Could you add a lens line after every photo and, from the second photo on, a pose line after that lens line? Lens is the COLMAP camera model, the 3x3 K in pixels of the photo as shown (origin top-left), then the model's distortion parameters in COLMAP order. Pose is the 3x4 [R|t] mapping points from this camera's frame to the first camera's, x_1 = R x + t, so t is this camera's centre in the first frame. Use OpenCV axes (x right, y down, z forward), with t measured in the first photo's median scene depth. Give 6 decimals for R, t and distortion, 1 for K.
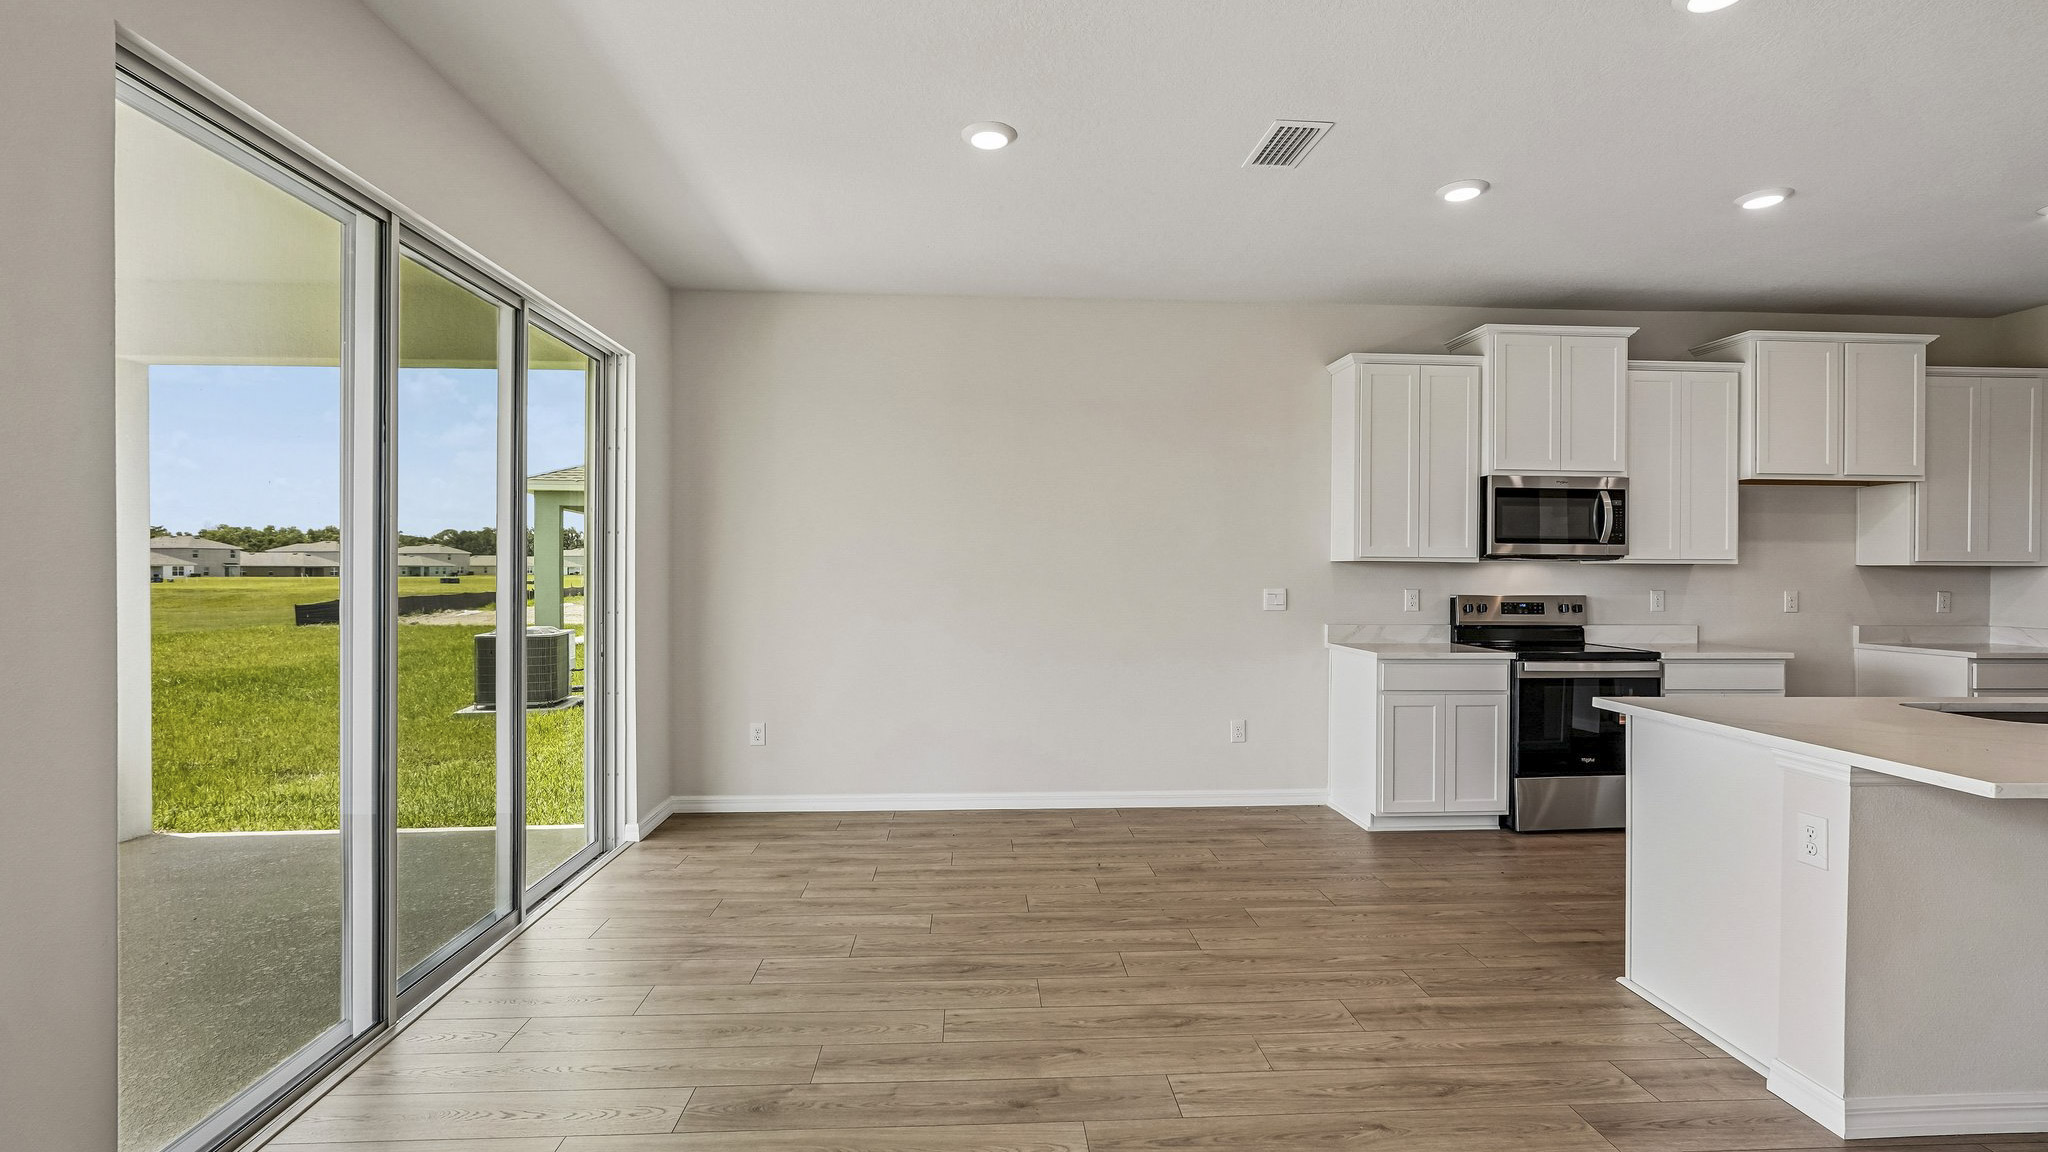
lens RADIAL K [[915.5, 0, 1039.7], [0, 915.5, 576.0], [0, 0, 1]] dist [0.003701, 0.001001]
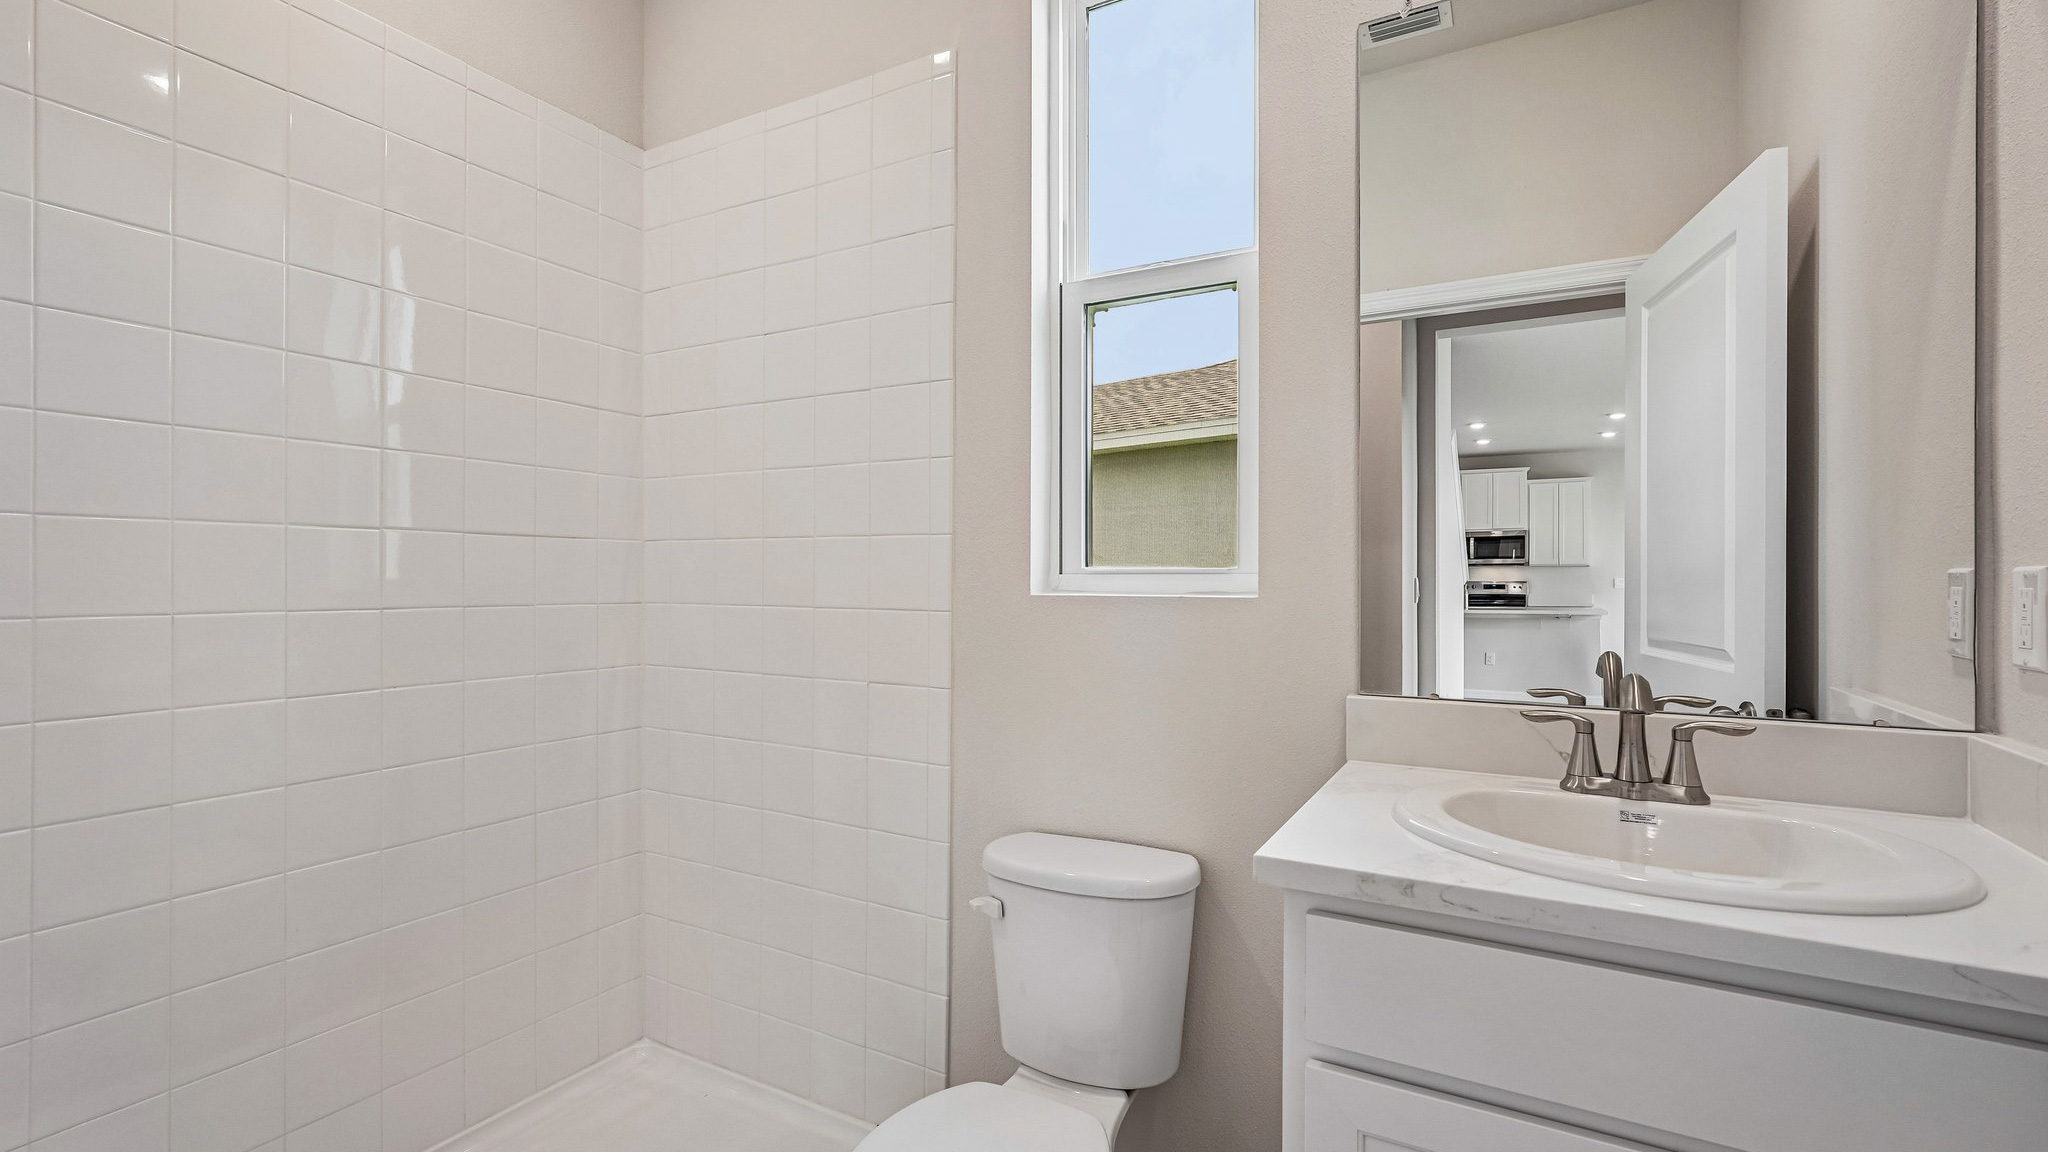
lens RADIAL K [[915.5, 0, 1023.9], [0, 915.5, 580.6], [0, 0, 1]] dist [0.003701, 0.001001]
pose [[0.839349, -0.009532, -0.543509, 0.830400], [0.005577, 0.999945, -0.008925, 0.035943], [0.543564, 0.004460, 0.839356, -1.687460]]
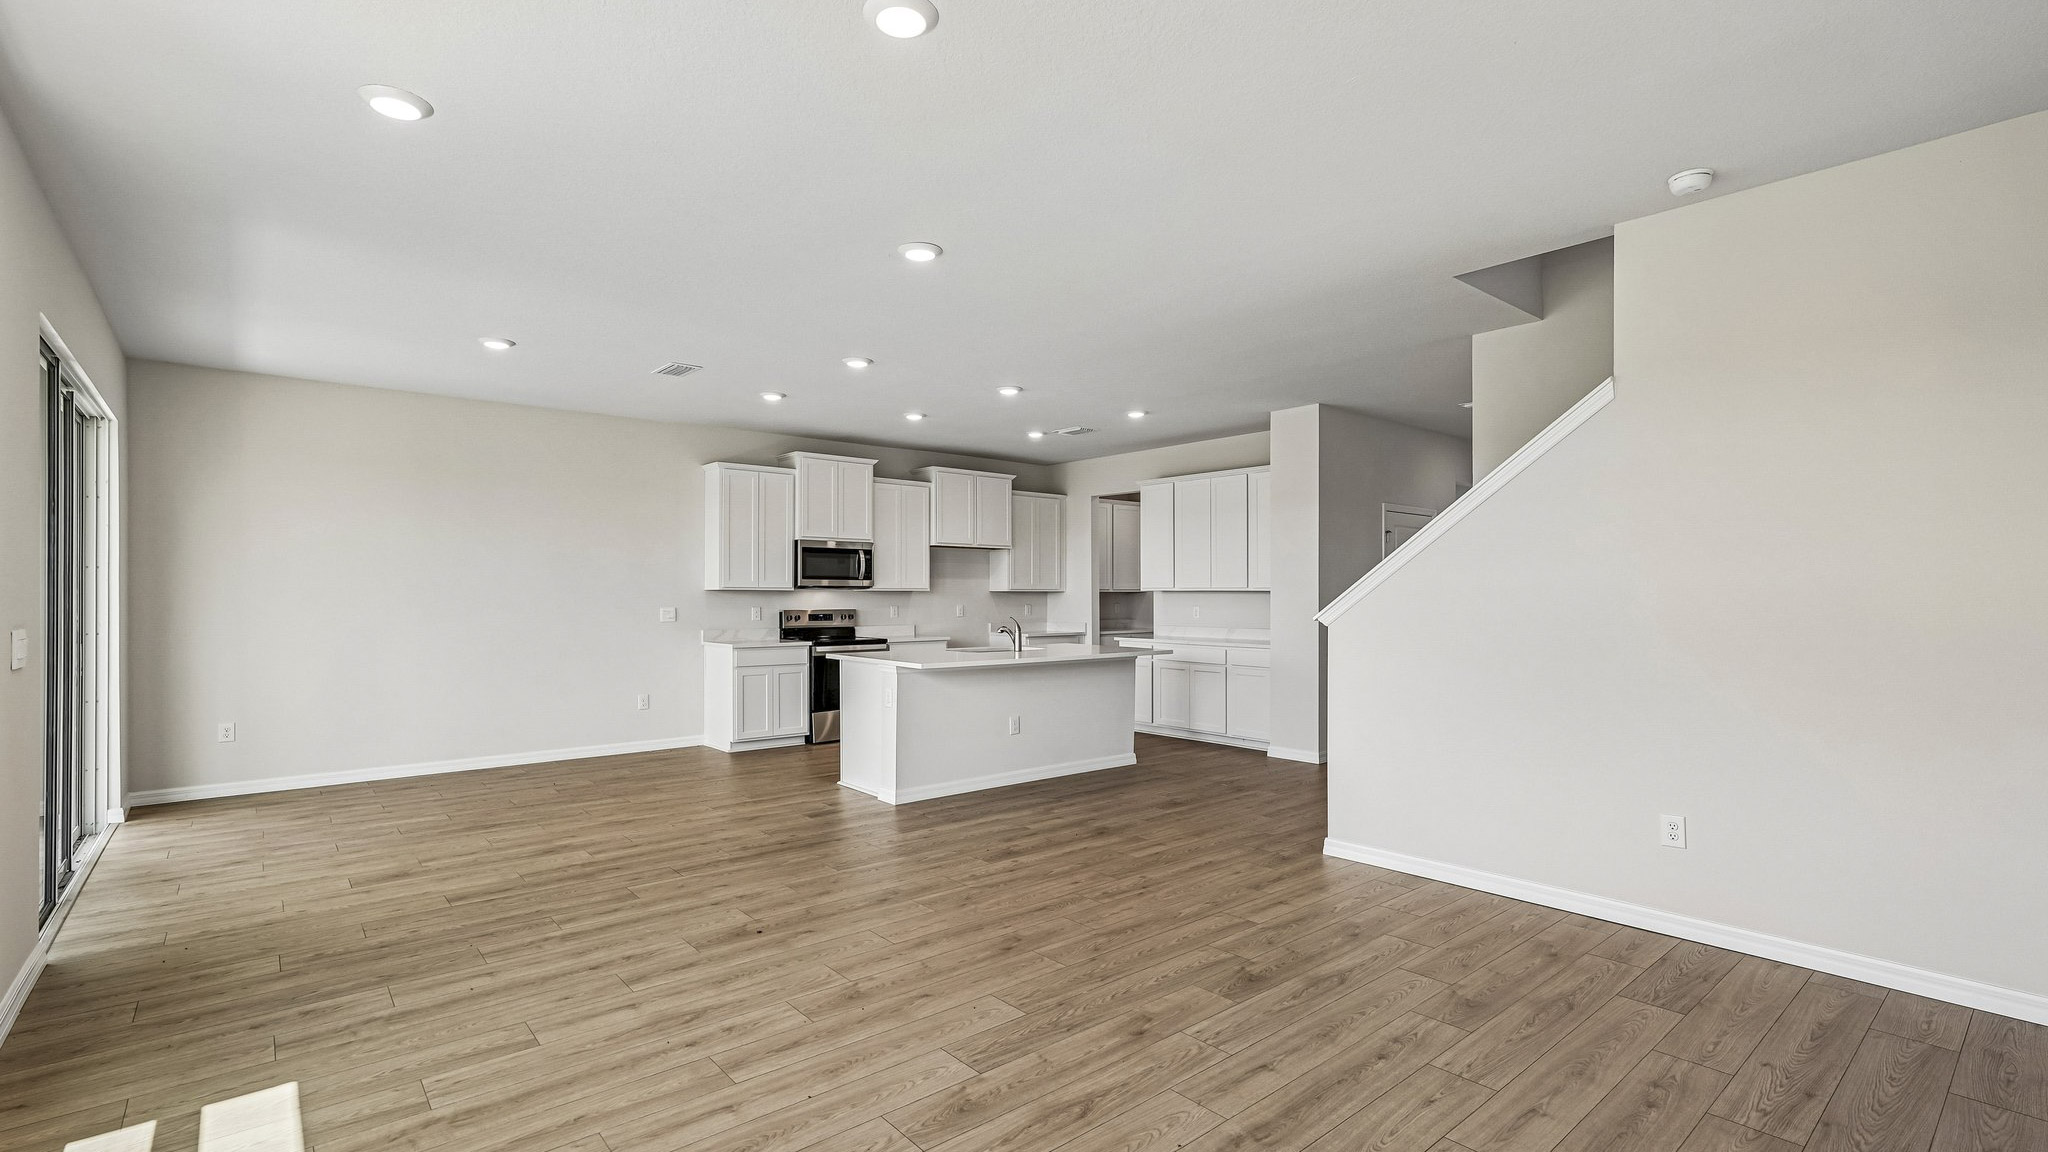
lens RADIAL K [[915.5, 0, 1045.1], [0, 915.5, 589.3], [0, 0, 1]] dist [0.003701, 0.001001]
pose [[0.794124, -0.001510, 0.607754, -0.181532], [0.008903, 0.999919, -0.009148, 0.002908], [-0.607691, 0.012676, 0.794073, -0.627409]]
